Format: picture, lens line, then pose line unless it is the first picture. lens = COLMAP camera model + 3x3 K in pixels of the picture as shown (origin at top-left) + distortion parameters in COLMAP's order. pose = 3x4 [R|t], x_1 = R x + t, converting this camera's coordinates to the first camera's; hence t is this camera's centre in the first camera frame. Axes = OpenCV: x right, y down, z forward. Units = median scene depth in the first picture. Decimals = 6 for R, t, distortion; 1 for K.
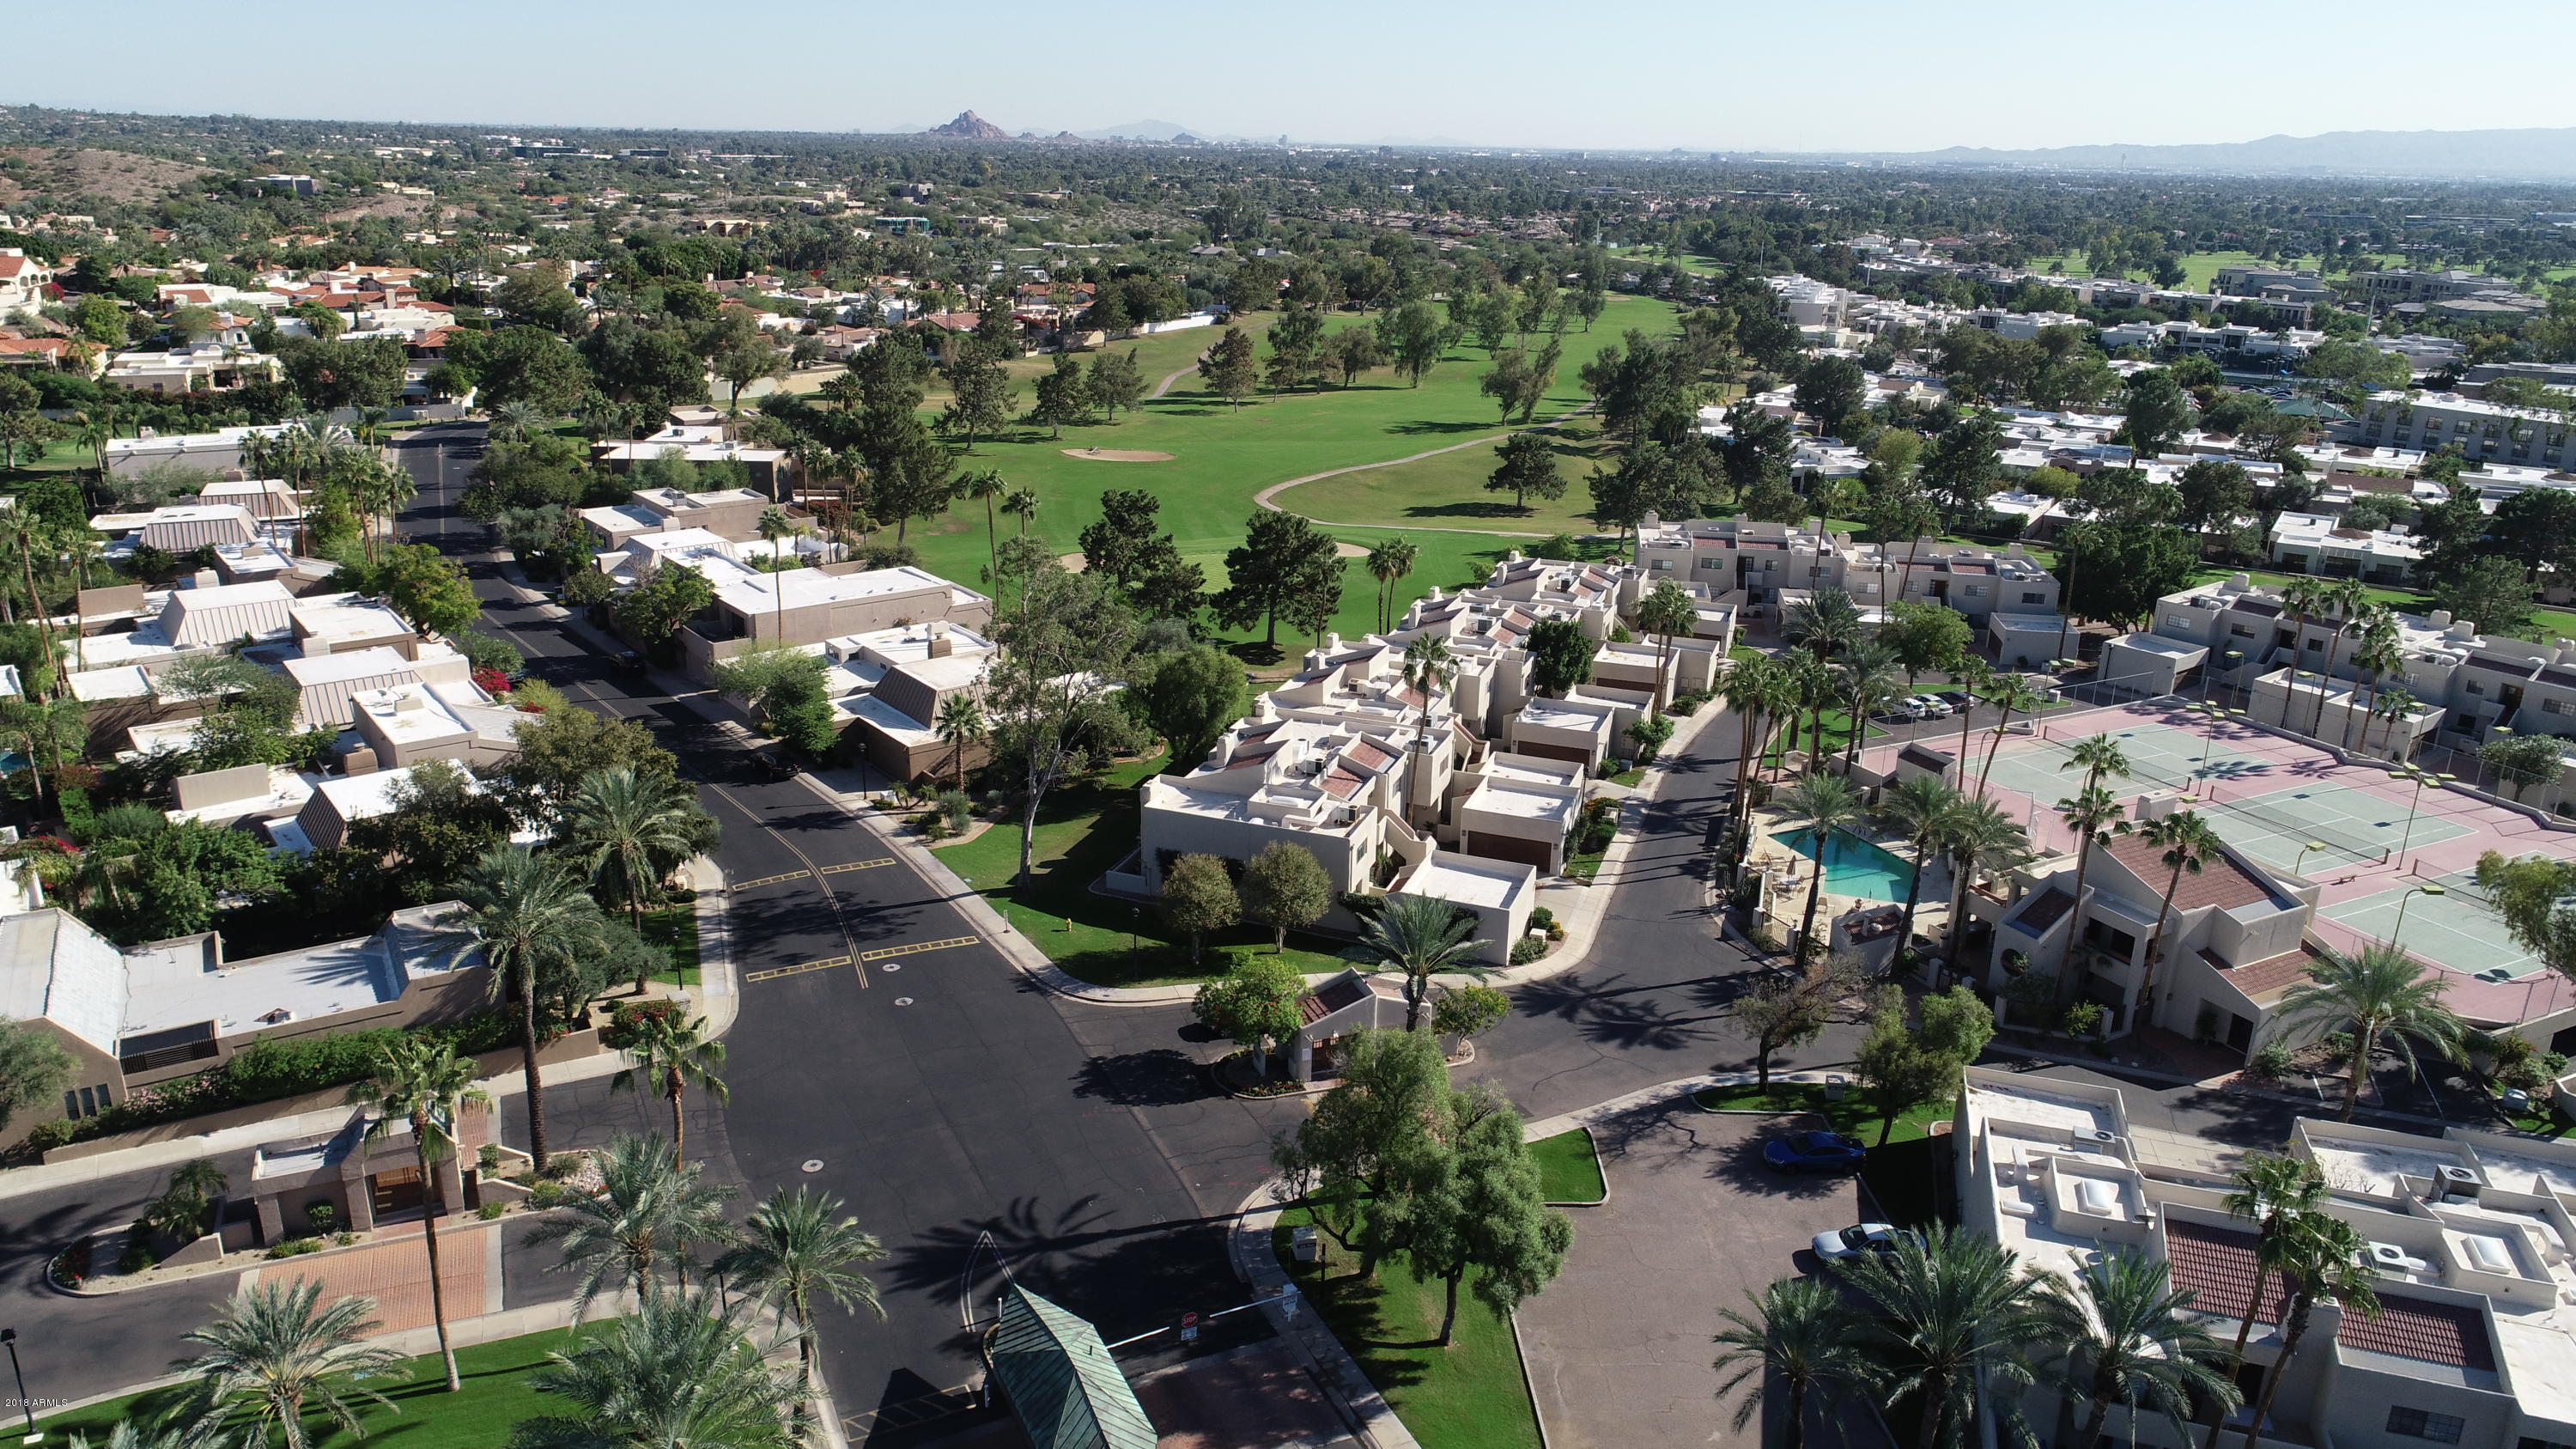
lens RADIAL K [[1730.1, 0, 1284.6], [0, 1730.1, 750.3], [0, 0, 1]] dist [0.005296, -0.001776]
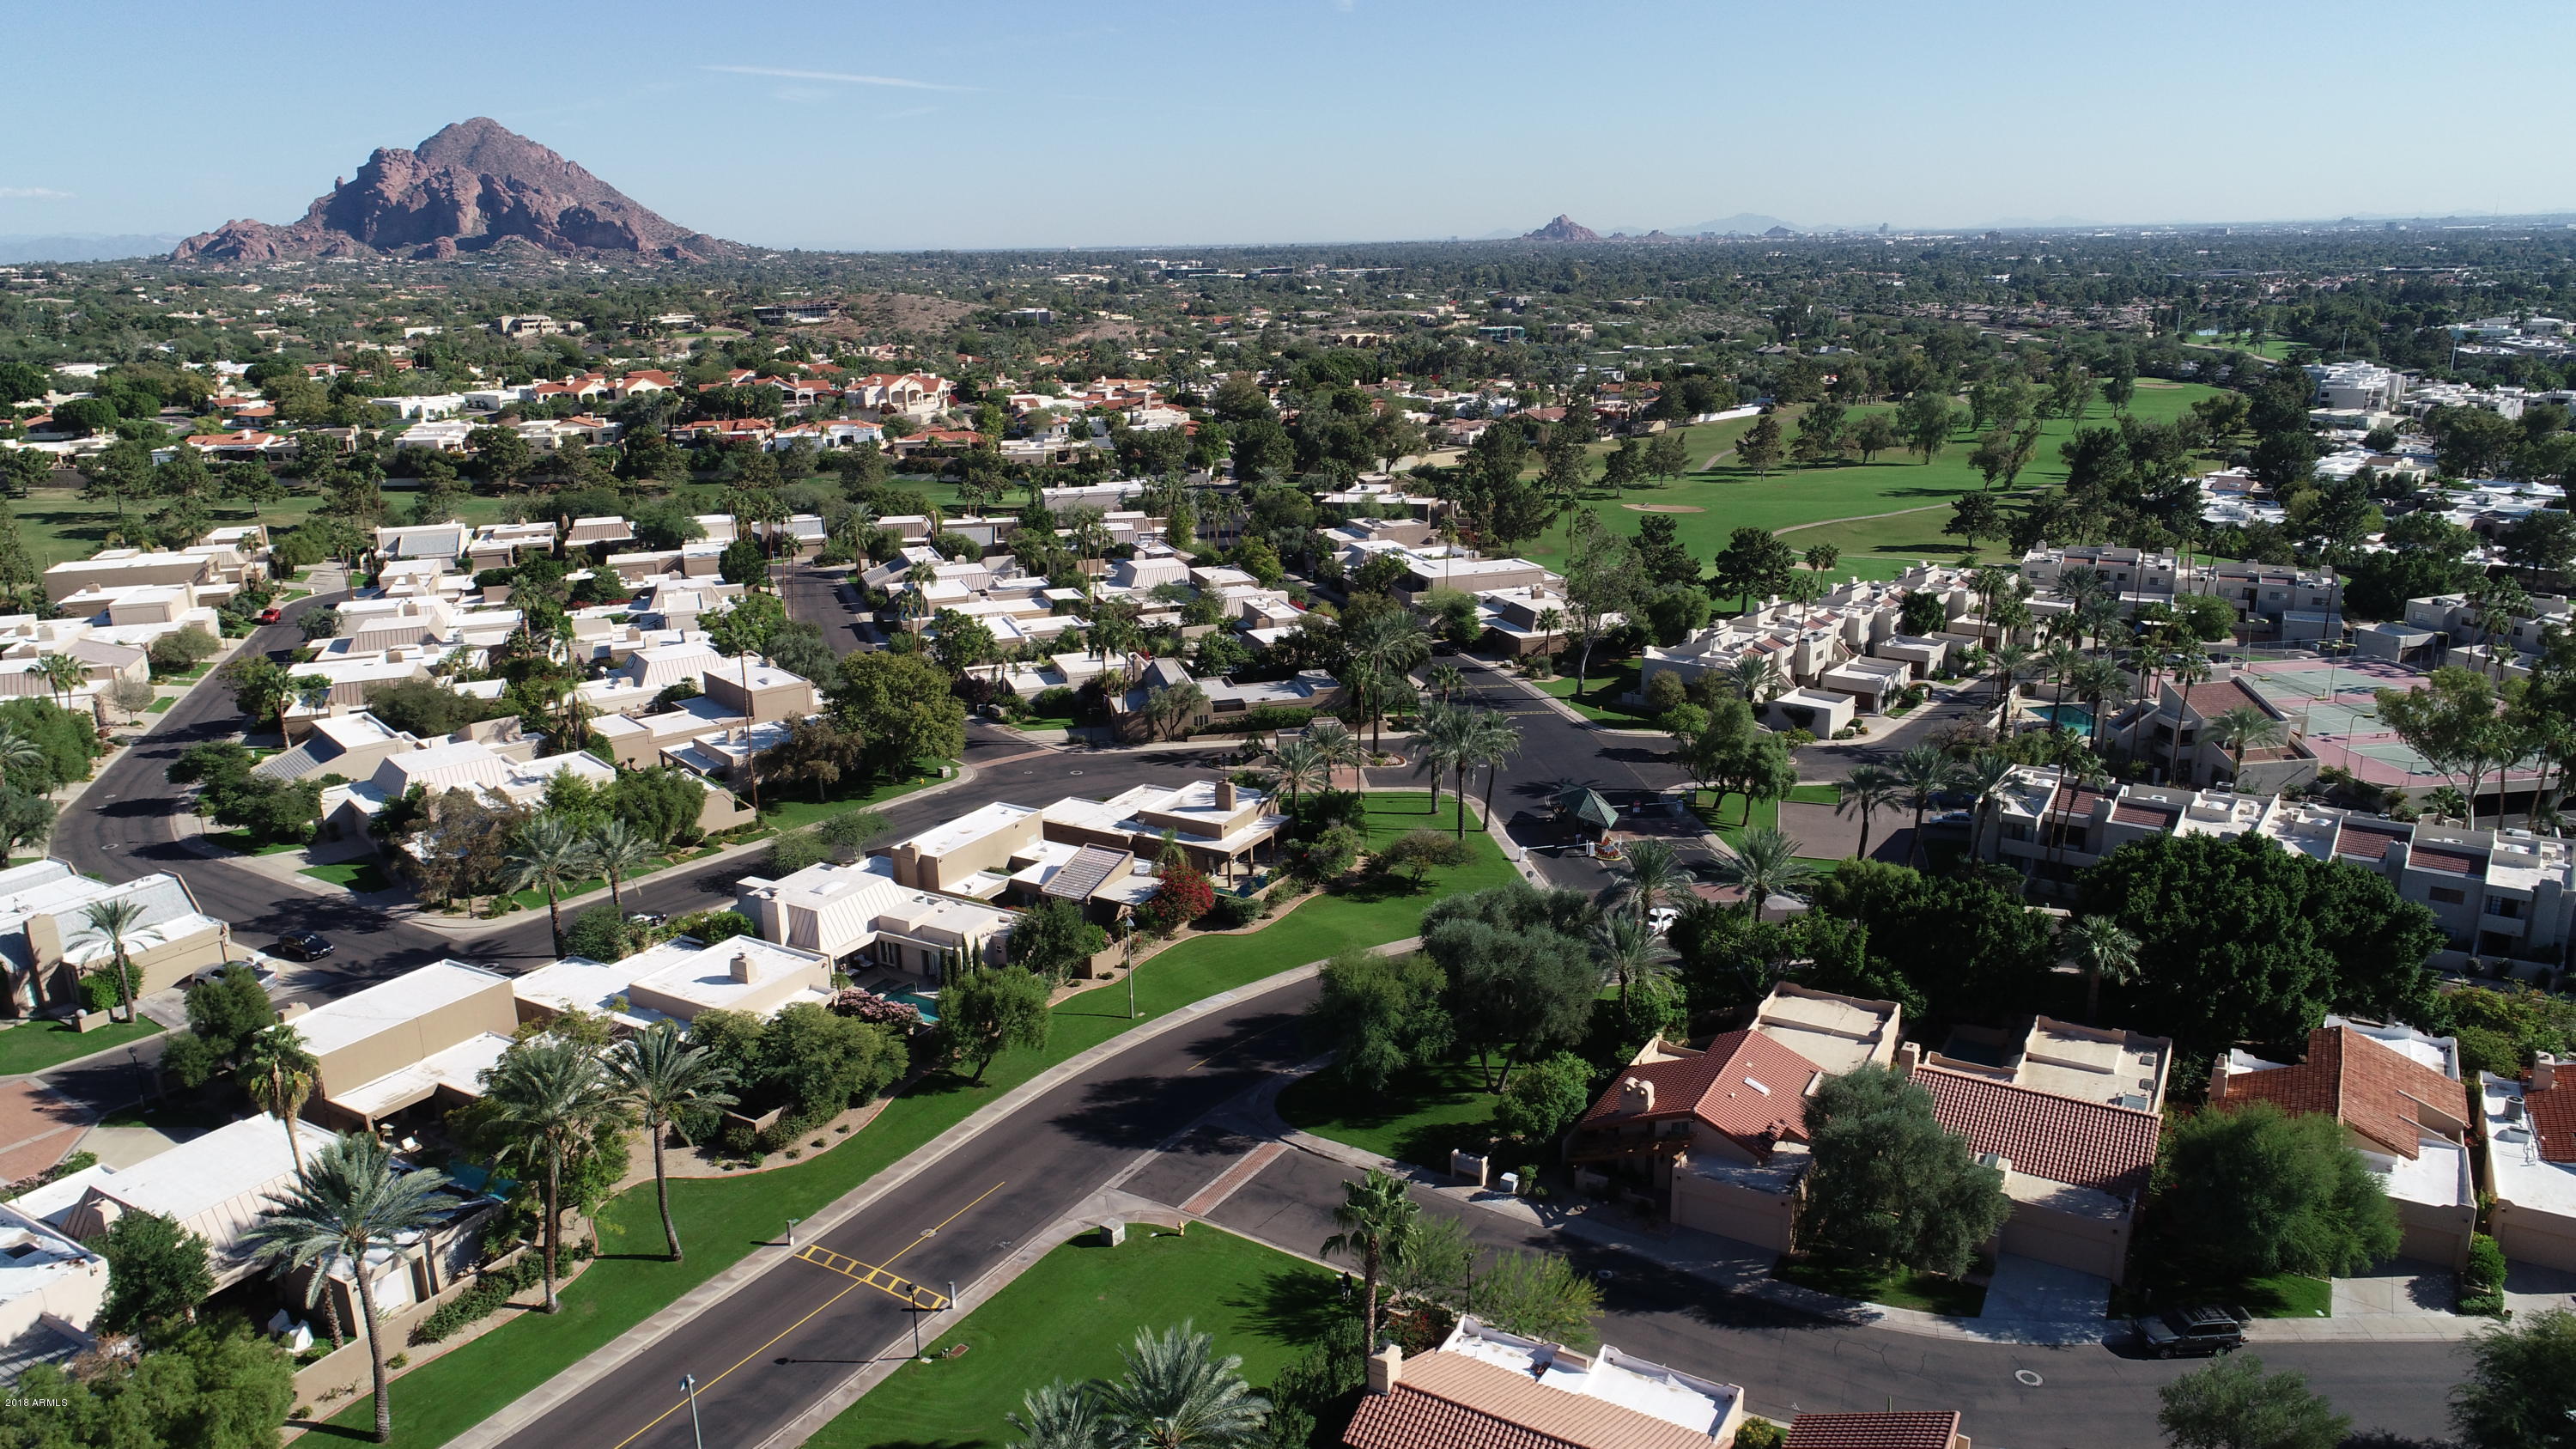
lens RADIAL K [[1730.1, 0, 1279.1], [0, 1730.1, 755.5], [0, 0, 1]] dist [0.005296, -0.001776]
pose [[0.946854, 0.051902, -0.317450, 0.046677], [-0.067477, 0.996987, -0.038261, 0.074338], [0.314507, 0.057648, 0.947503, -0.291738]]
